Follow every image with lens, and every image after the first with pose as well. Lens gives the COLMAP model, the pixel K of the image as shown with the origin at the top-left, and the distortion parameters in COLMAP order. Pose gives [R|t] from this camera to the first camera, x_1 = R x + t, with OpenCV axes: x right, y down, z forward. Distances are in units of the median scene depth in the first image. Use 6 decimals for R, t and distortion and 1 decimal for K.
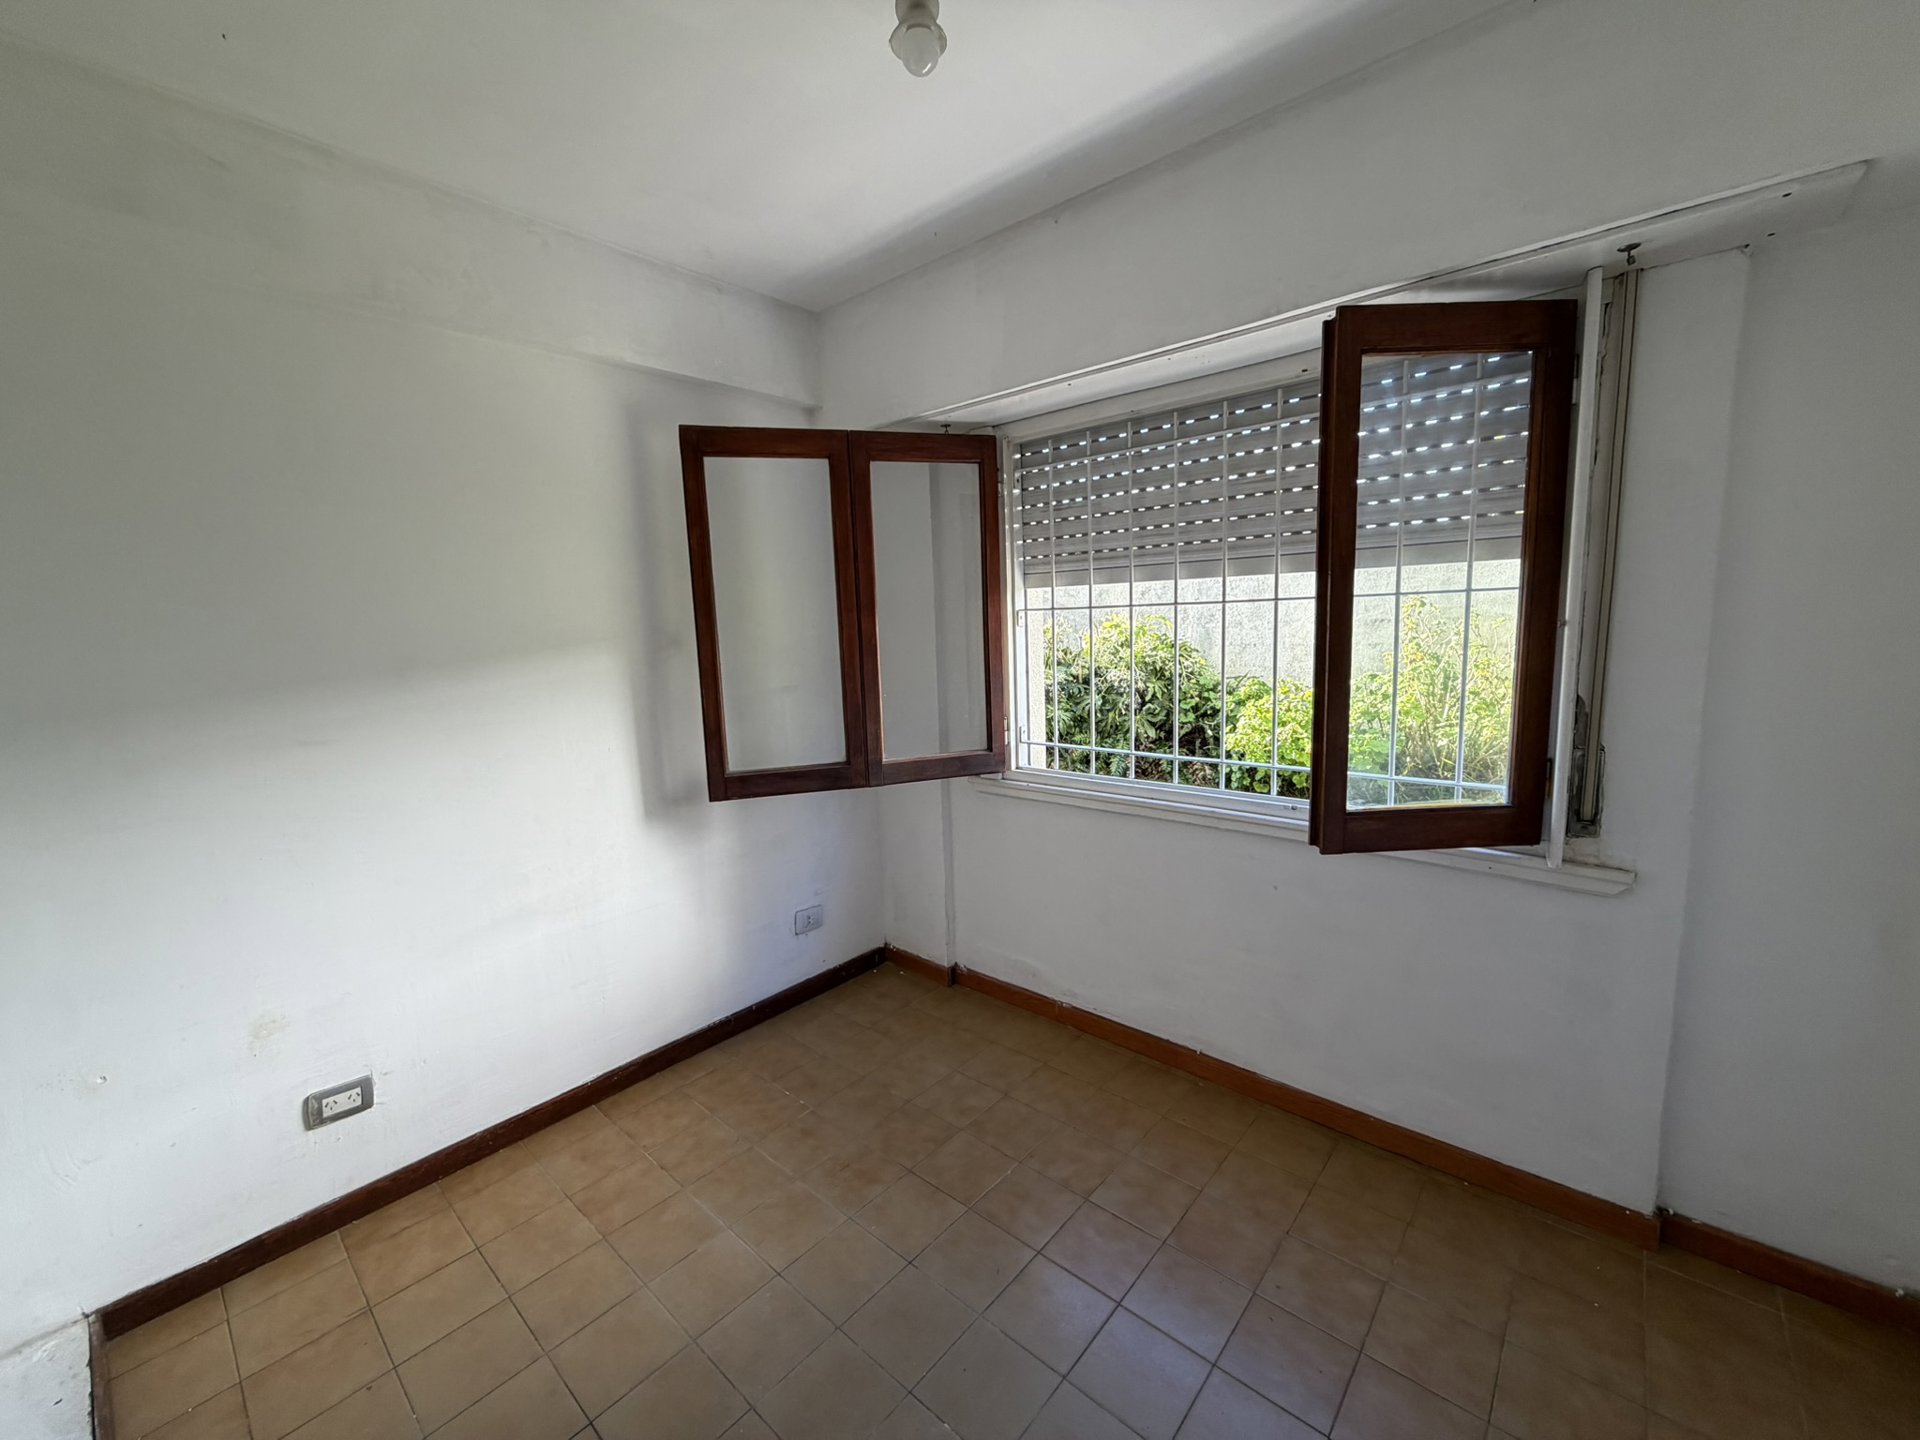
lens RADIAL K [[768.0, 0, 959.8], [0, 768.0, 724.0], [0, 0, 1]] dist [-0.001744, 0.000076]
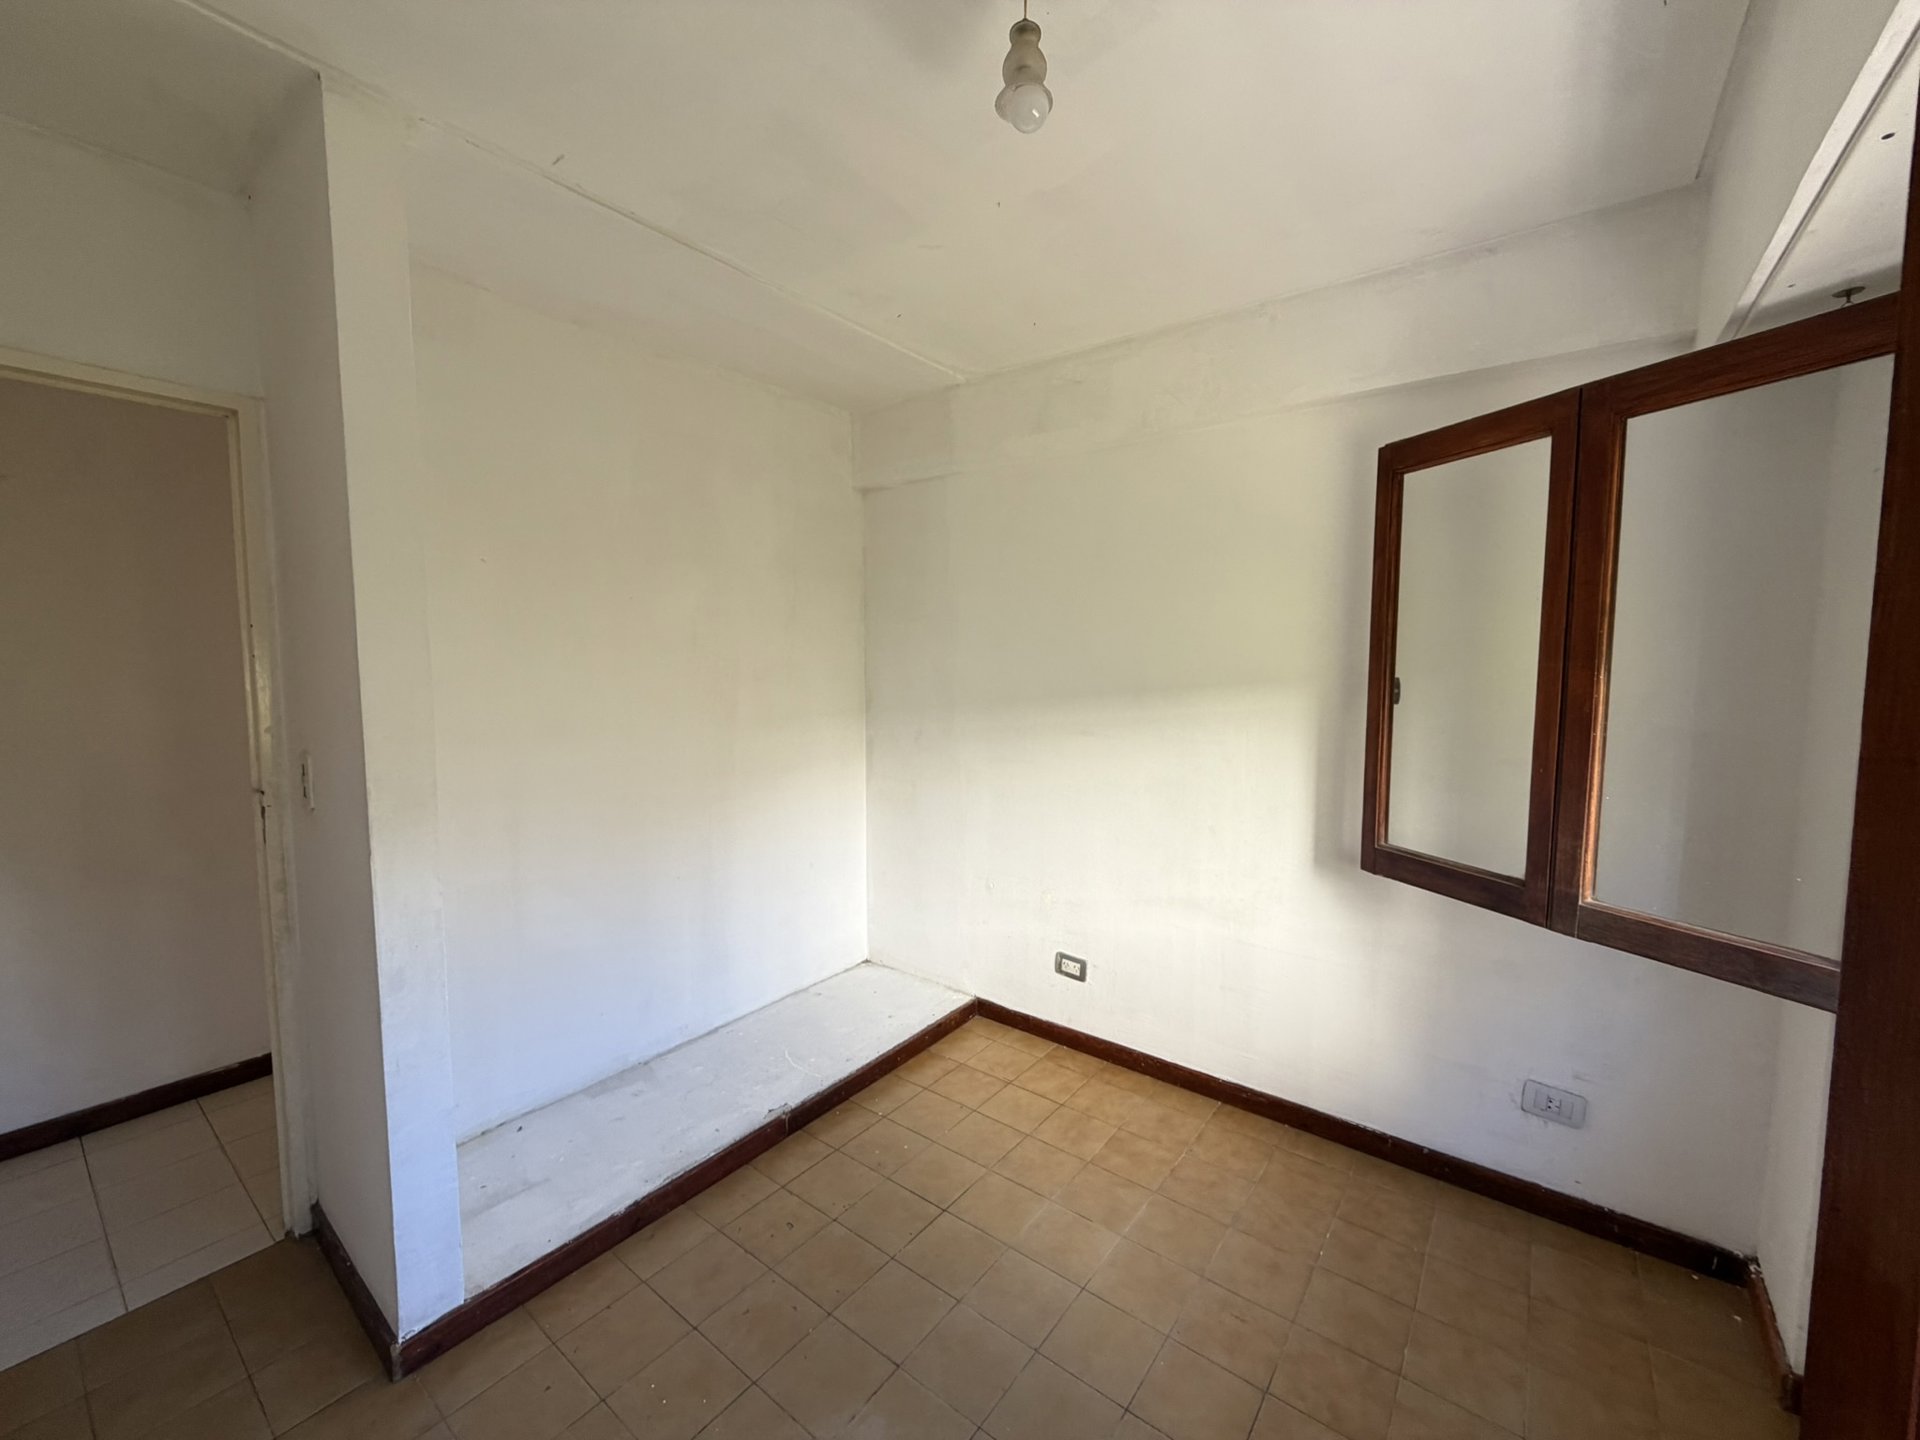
lens RADIAL K [[768.0, 0, 960.0], [0, 768.0, 726.6], [0, 0, 1]] dist [-0.001744, 0.000076]
pose [[0.058130, 0.121557, -0.990881, 0.490871], [-0.145128, 0.983044, 0.112082, -0.090504], [0.987704, 0.137289, 0.074785, 0.458732]]
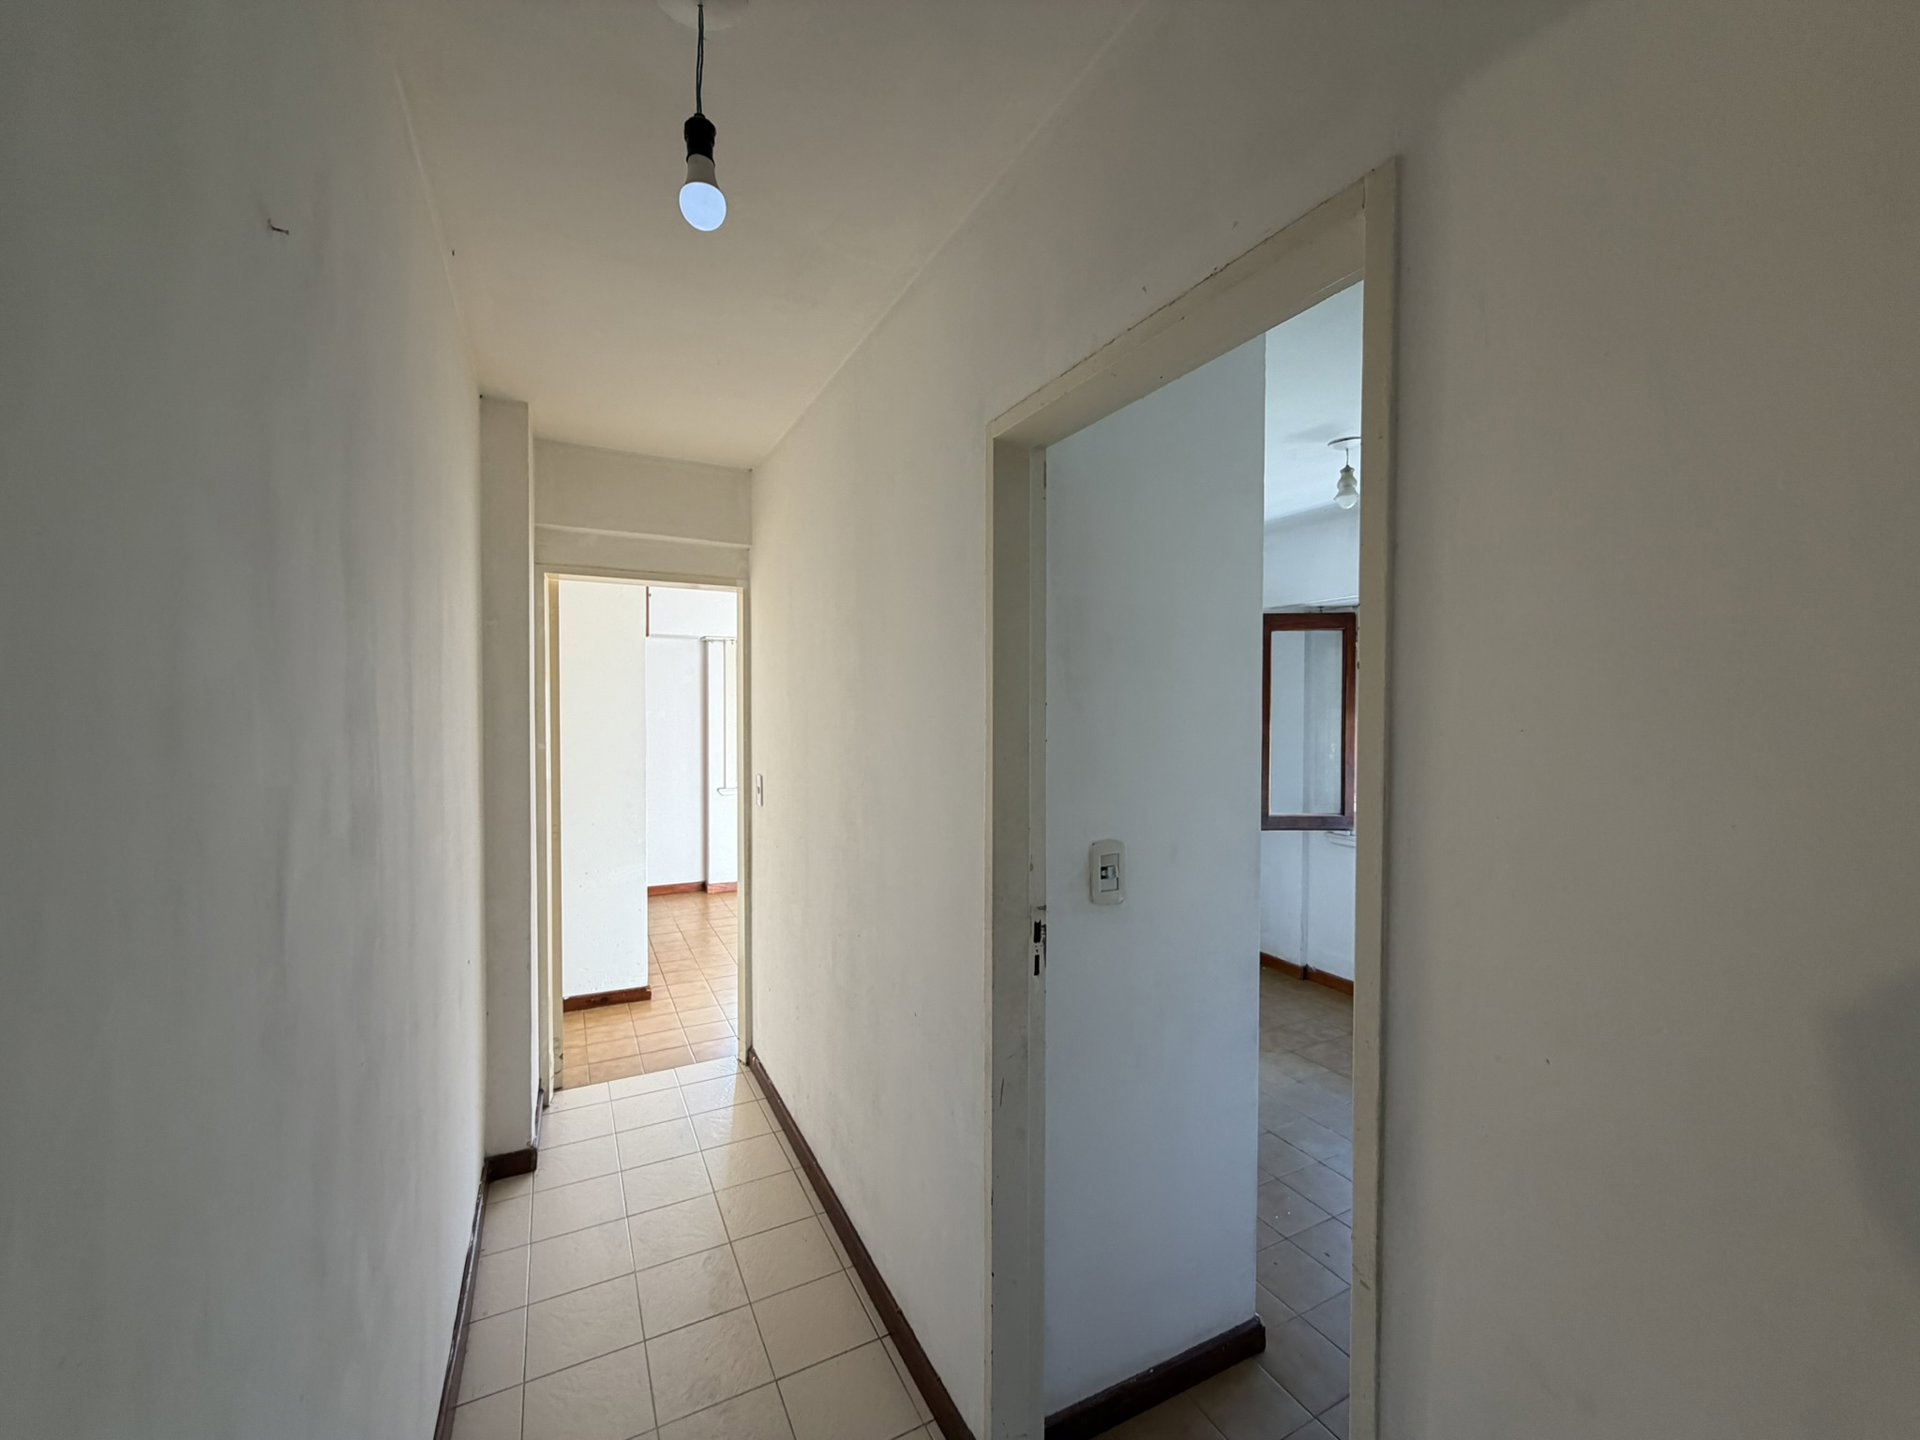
lens RADIAL K [[768.0, 0, 948.4], [0, 768.0, 717.5], [0, 0, 1]] dist [-0.001744, 0.000076]
pose [[0.925501, 0.040150, -0.376612, -0.130280], [-0.081771, 0.992096, -0.095182, 0.058501], [0.369813, 0.118887, 0.921468, -0.778210]]
